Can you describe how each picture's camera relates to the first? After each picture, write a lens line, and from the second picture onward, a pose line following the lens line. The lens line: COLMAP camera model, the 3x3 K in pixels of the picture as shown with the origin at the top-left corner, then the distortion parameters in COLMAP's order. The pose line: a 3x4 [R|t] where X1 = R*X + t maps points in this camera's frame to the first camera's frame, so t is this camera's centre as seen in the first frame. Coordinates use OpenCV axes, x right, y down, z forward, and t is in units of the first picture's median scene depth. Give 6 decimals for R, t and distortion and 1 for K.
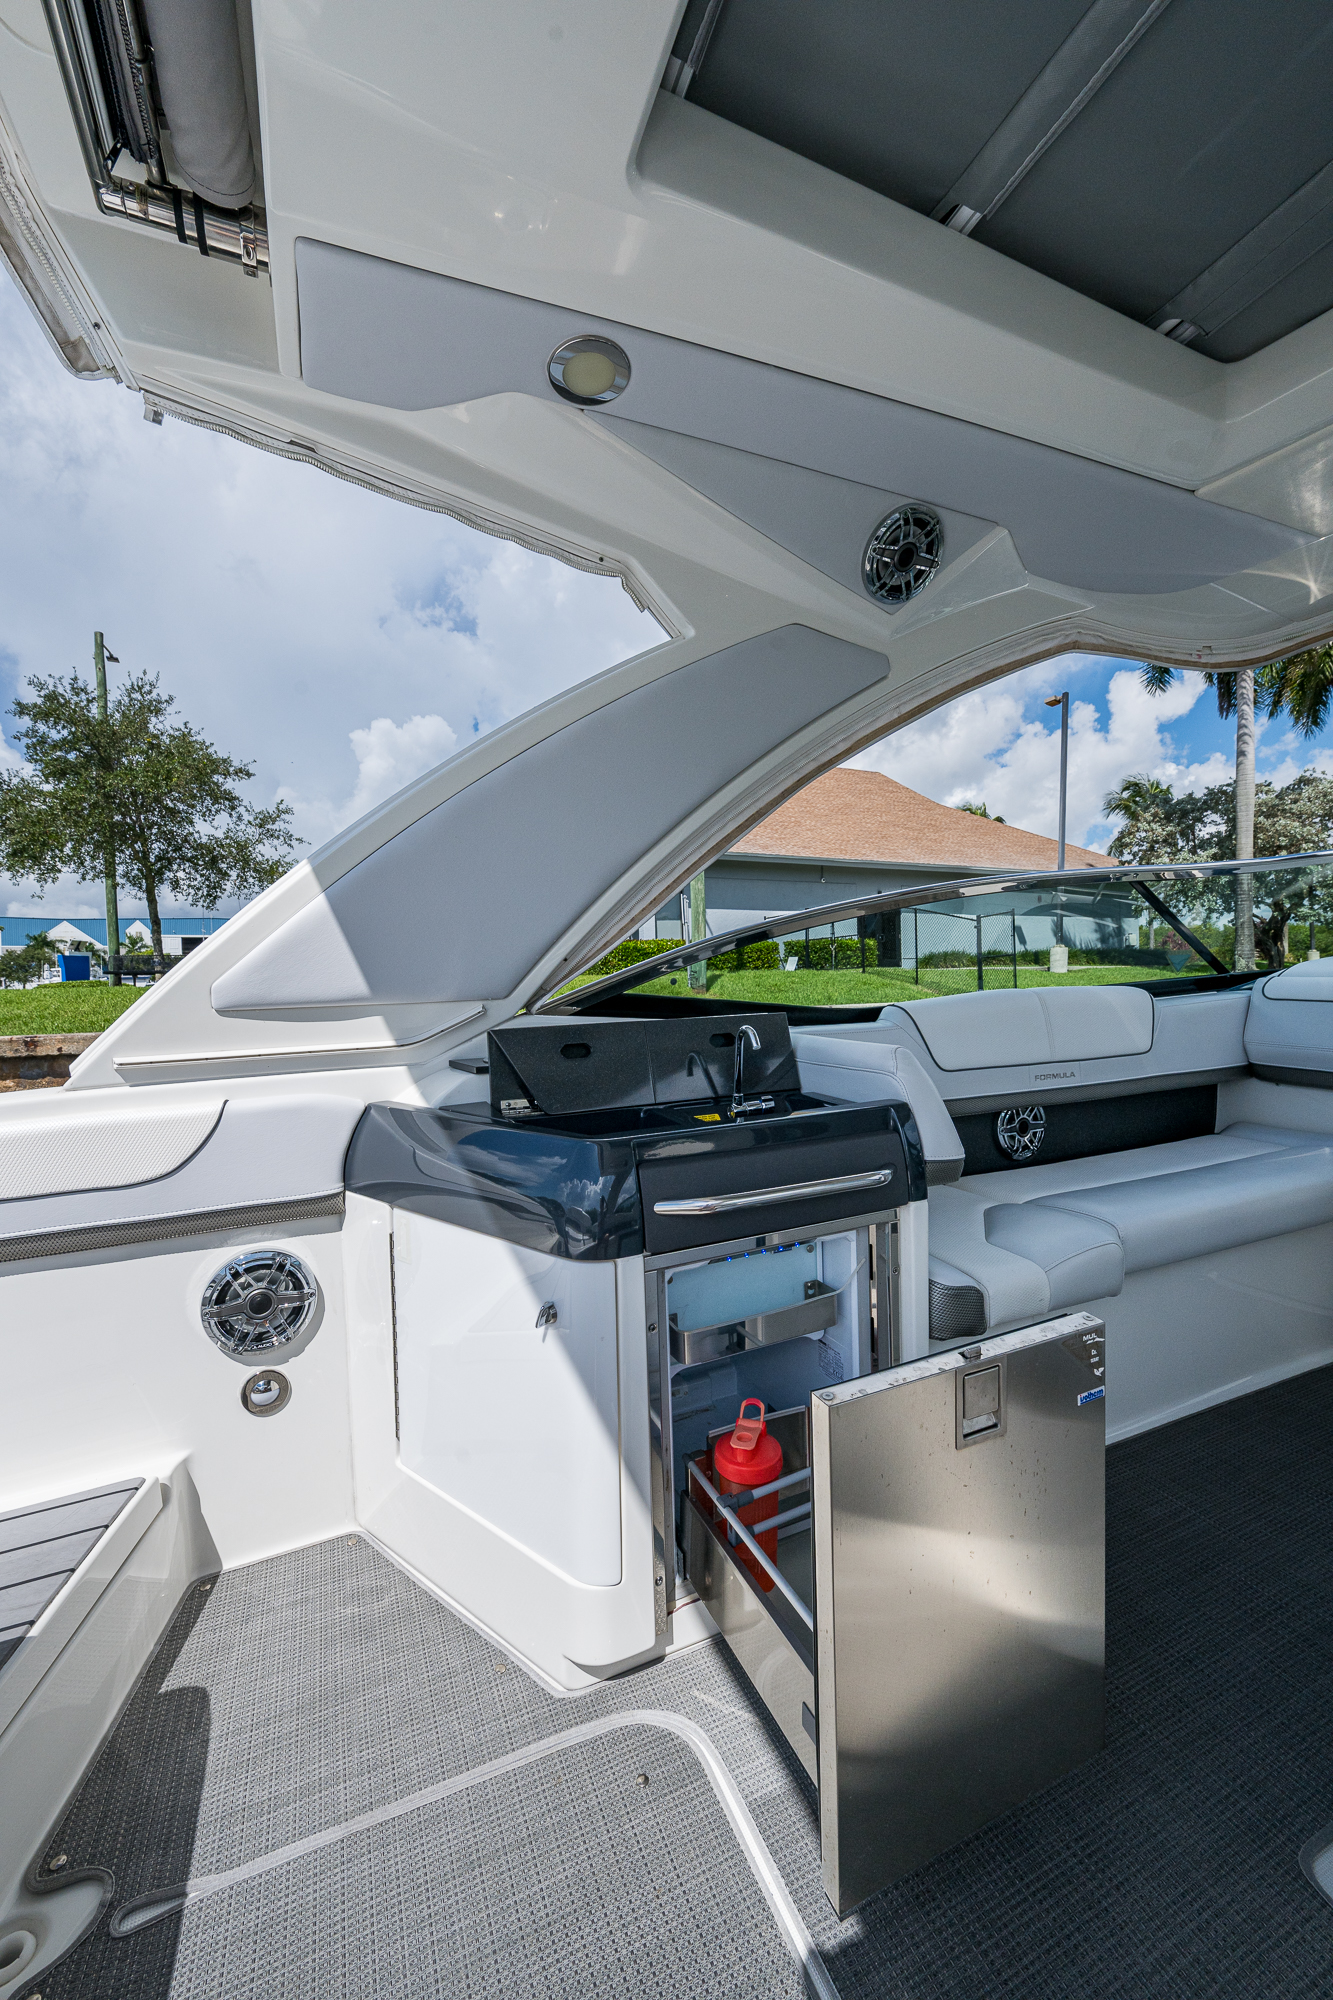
lens RADIAL K [[782.6, 0, 666.5], [0, 782.6, 1000.0], [0, 0, 1]] dist [0.000660, 0.000263]
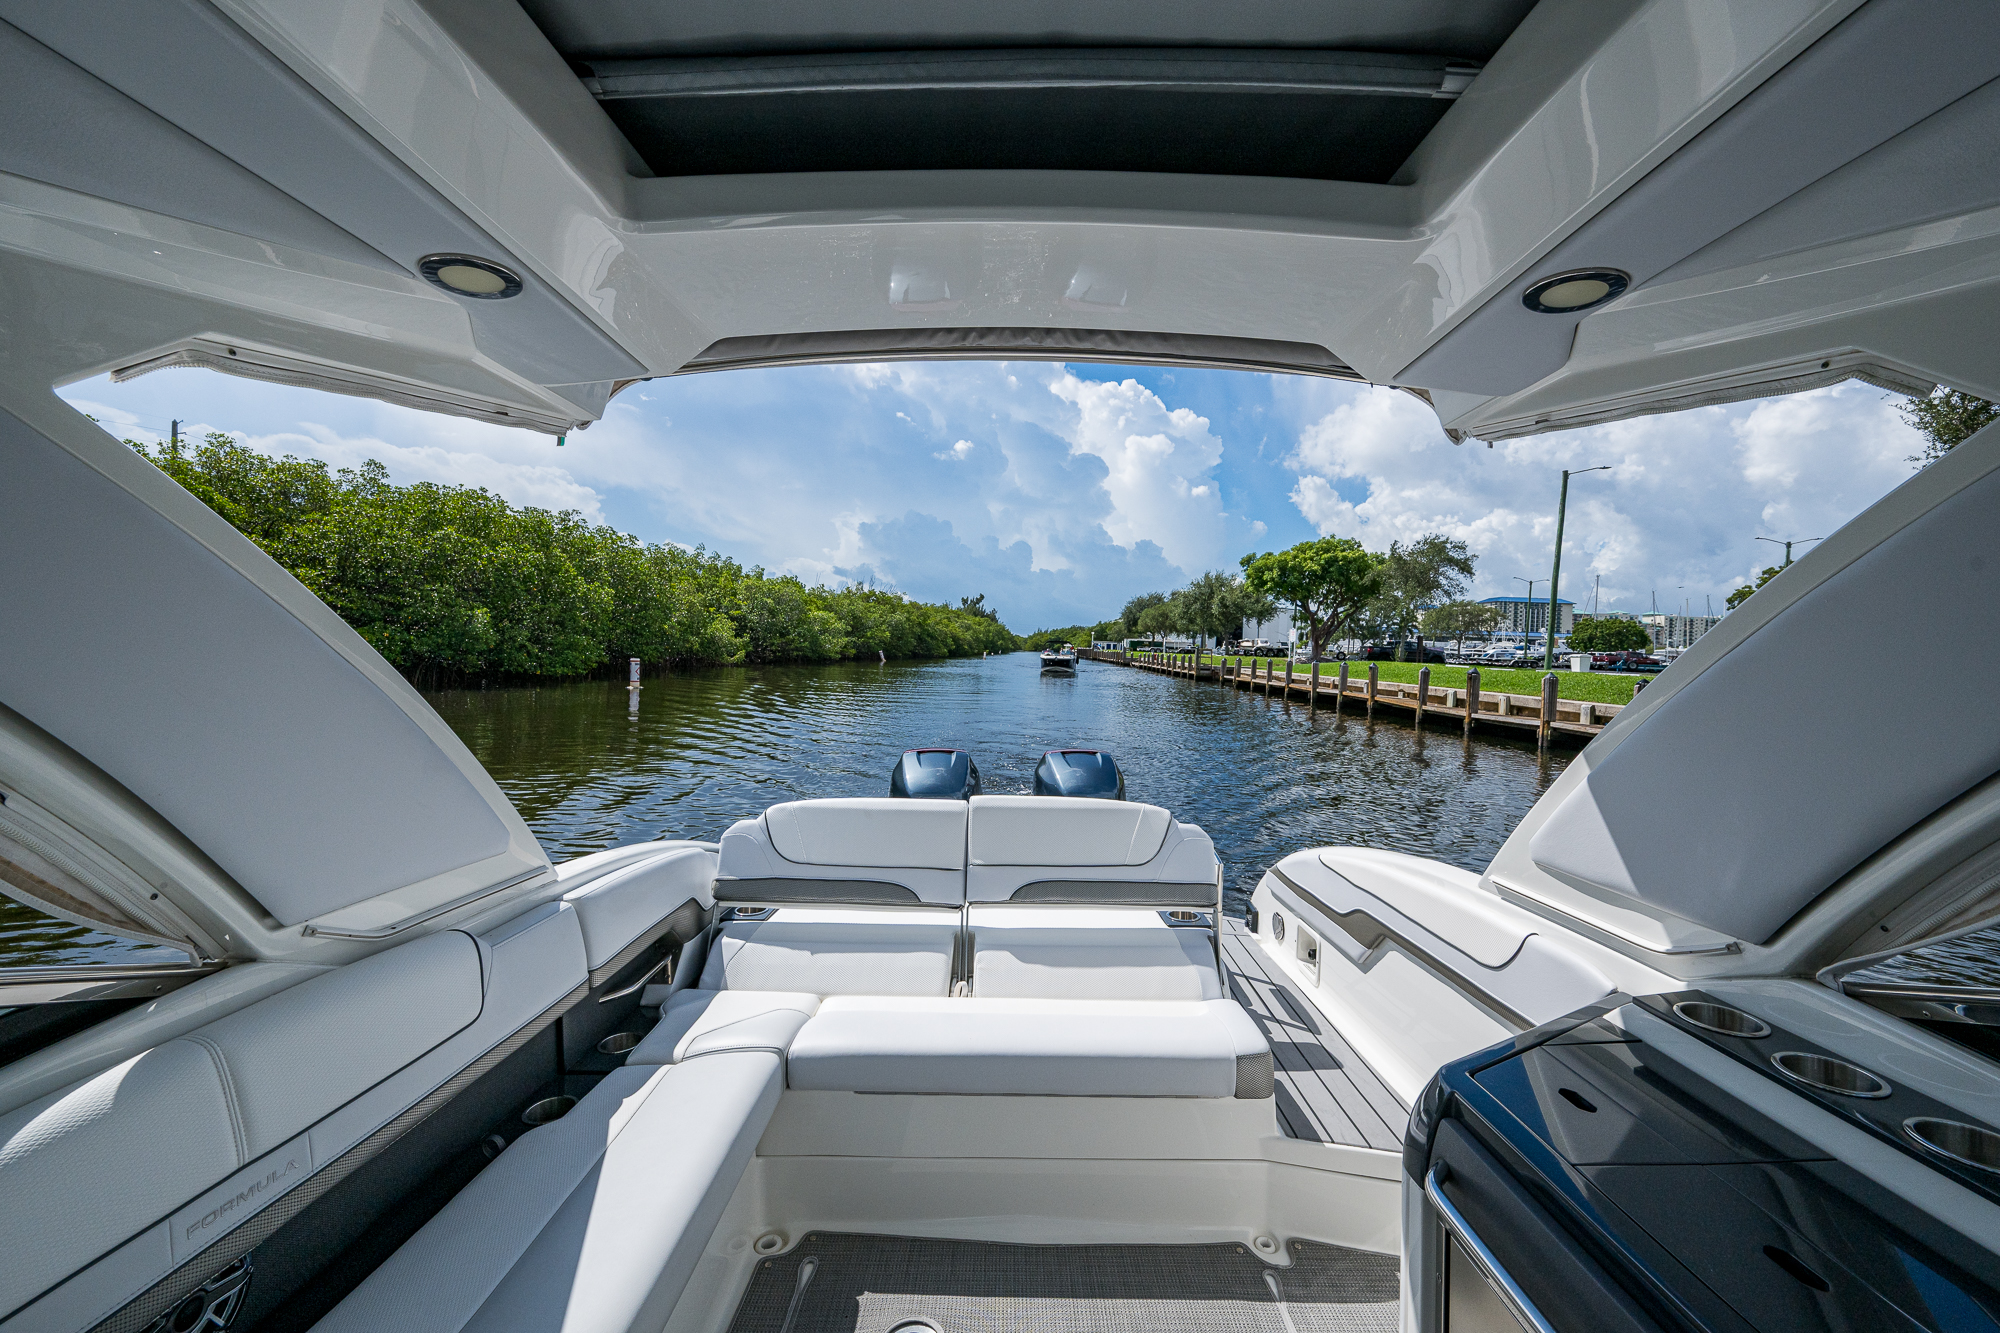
lens RADIAL K [[800.9, 0, 1016.1], [0, 800.9, 662.2], [0, 0, 1]] dist [0.000411, 0.000248]
pose [[-0.360541, 0.038968, -0.931929, 0.911221], [-0.022617, 0.998468, 0.050500, -0.350795], [0.932469, 0.039285, -0.359107, 0.654497]]
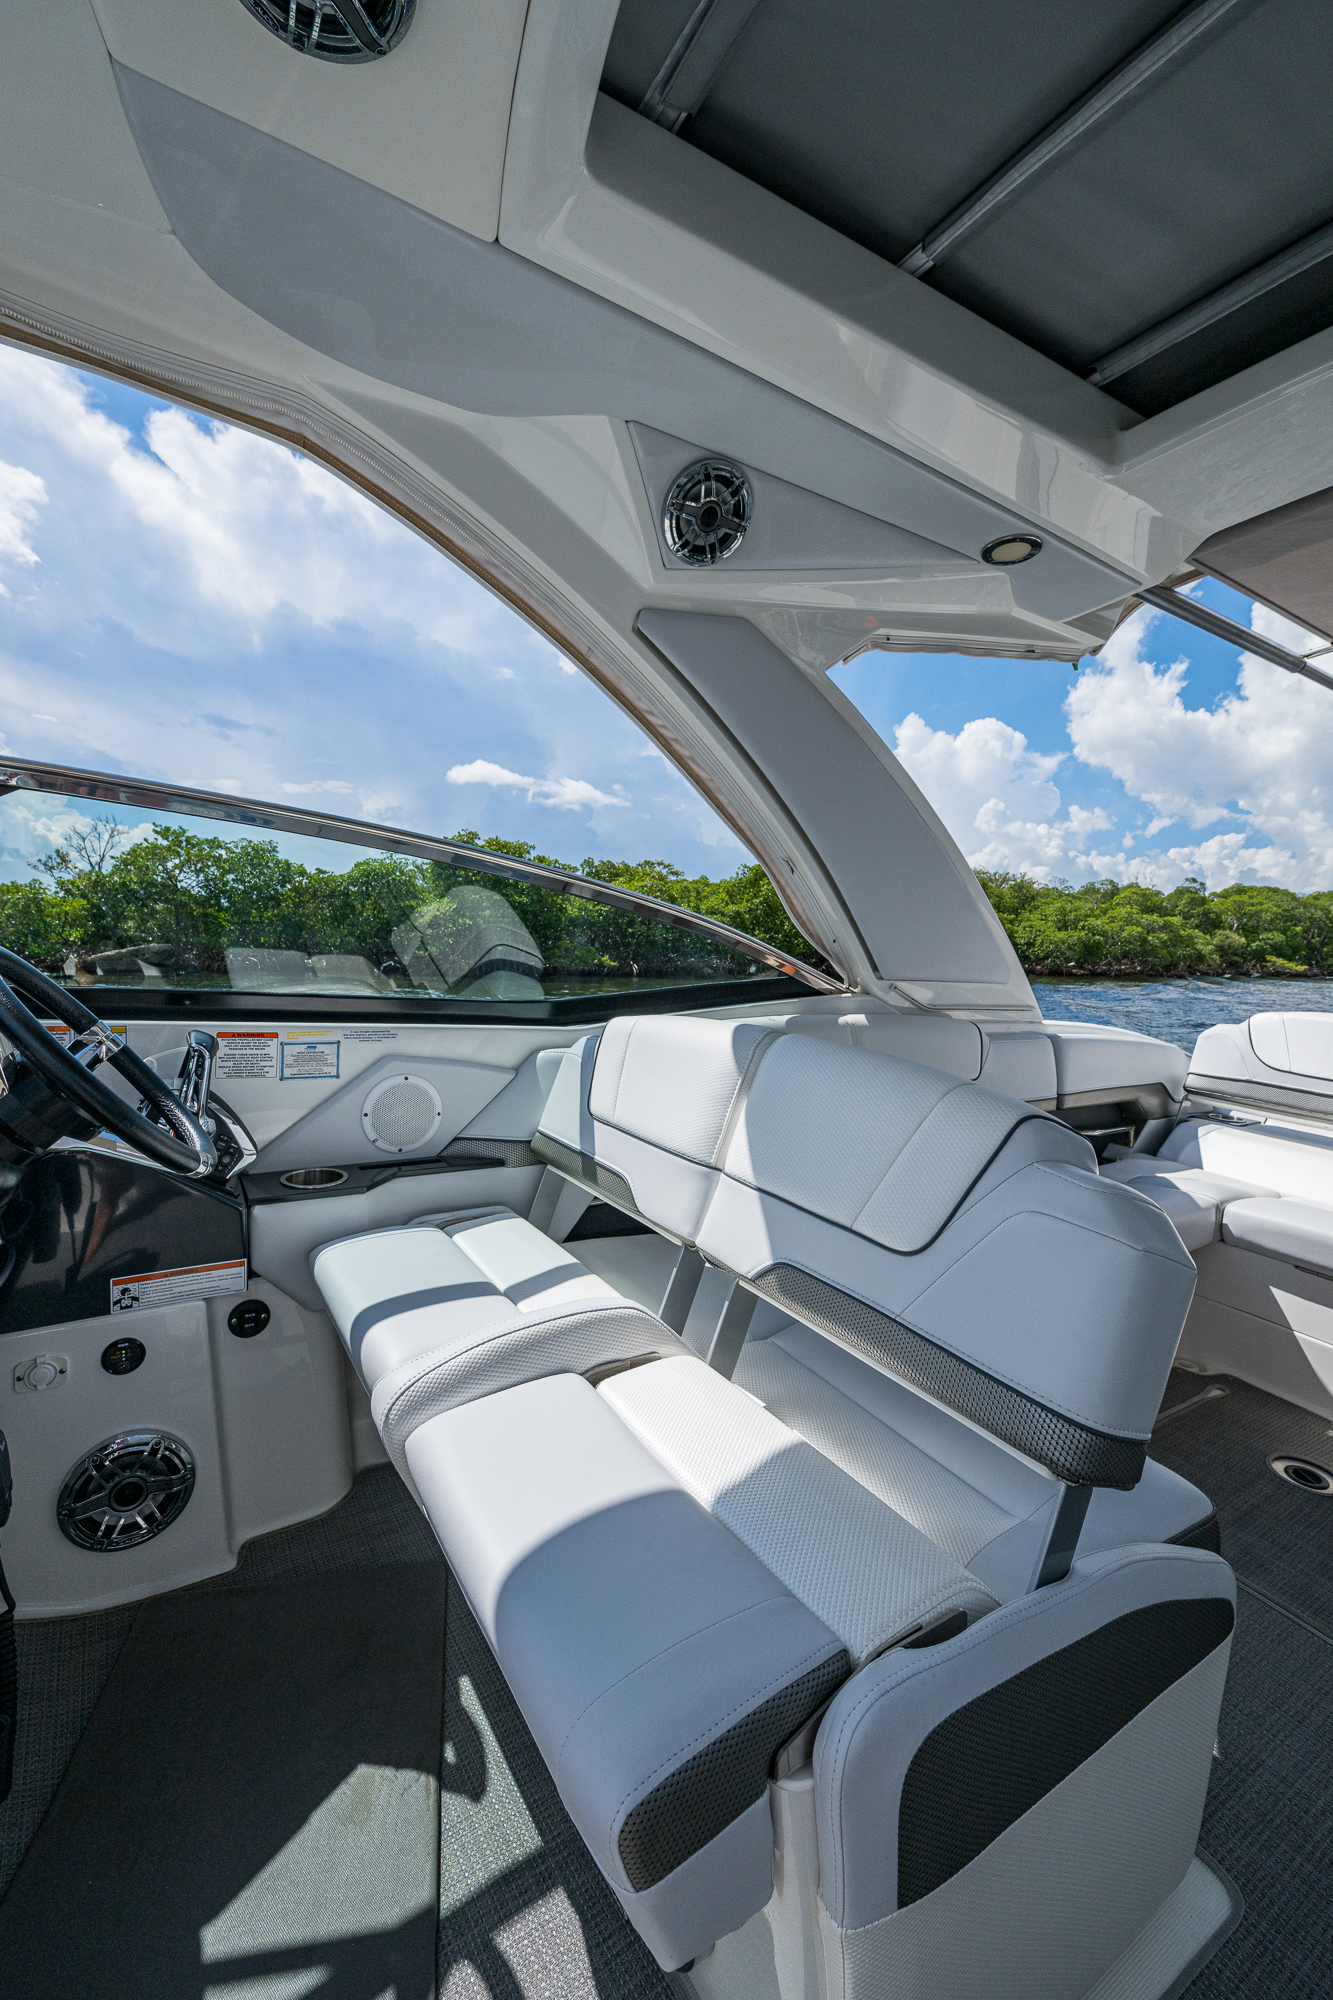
lens RADIAL K [[830.3, 0, 653.3], [0, 830.3, 1002.4], [0, 0, 1]] dist [-0.001493, -0.000584]
pose [[-0.982338, -0.002214, -0.187103, 1.130993], [-0.025781, 0.991995, 0.123621, -0.126474], [0.185331, 0.126261, -0.974531, 1.090737]]
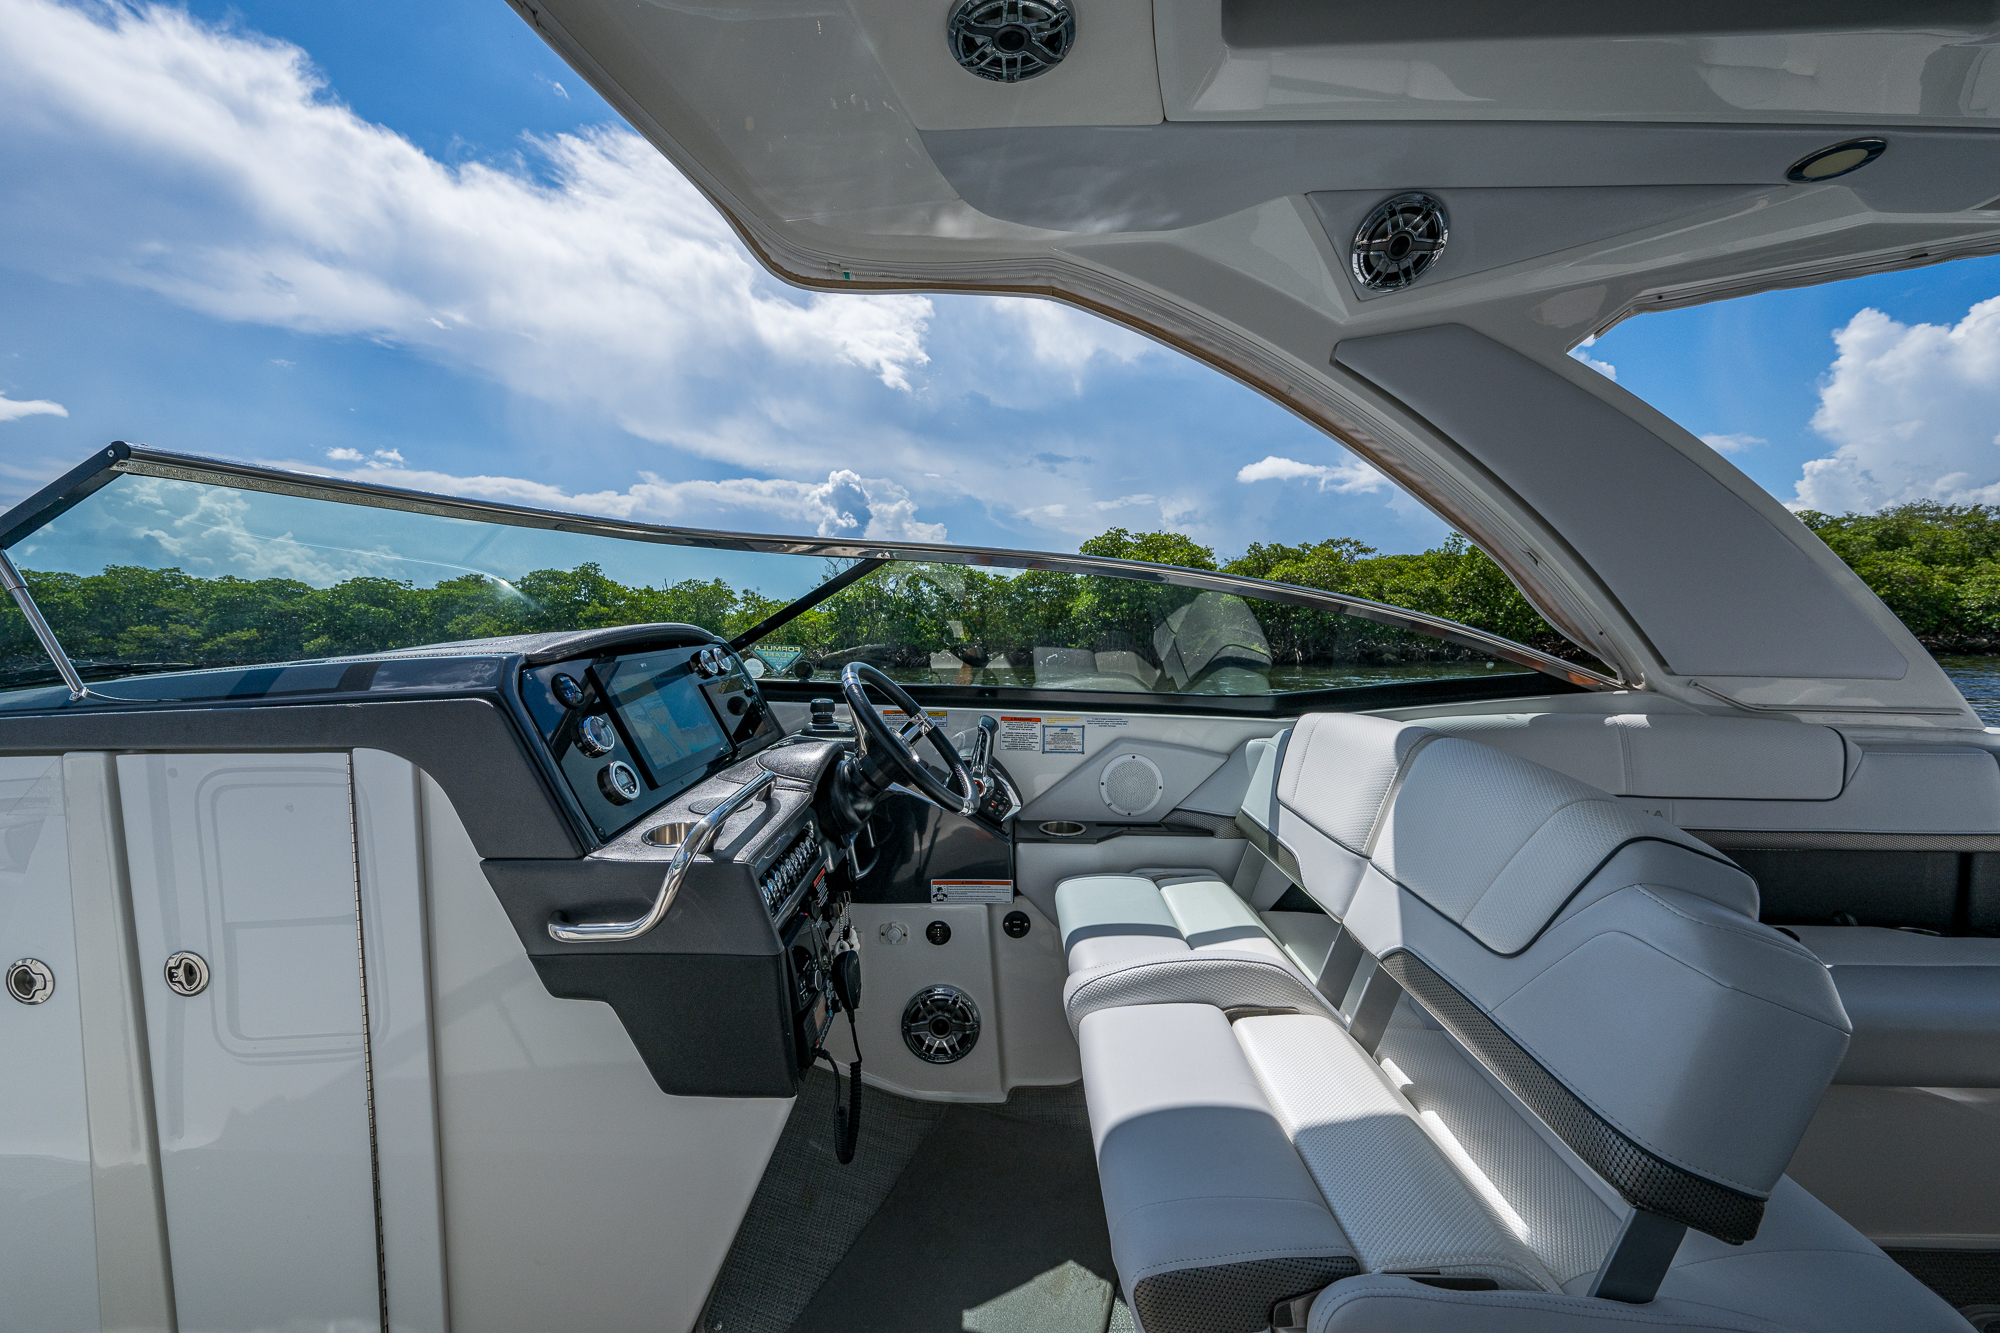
lens RADIAL K [[778.5, 0, 1000.0], [0, 778.5, 666.5], [0, 0, 1]] dist [-0.000308, 0.000129]
pose [[-0.928635, -0.003711, 0.370977, 0.959579], [0.036692, 0.994129, 0.101794, -0.176014], [-0.369176, 0.108142, -0.923046, 1.243969]]
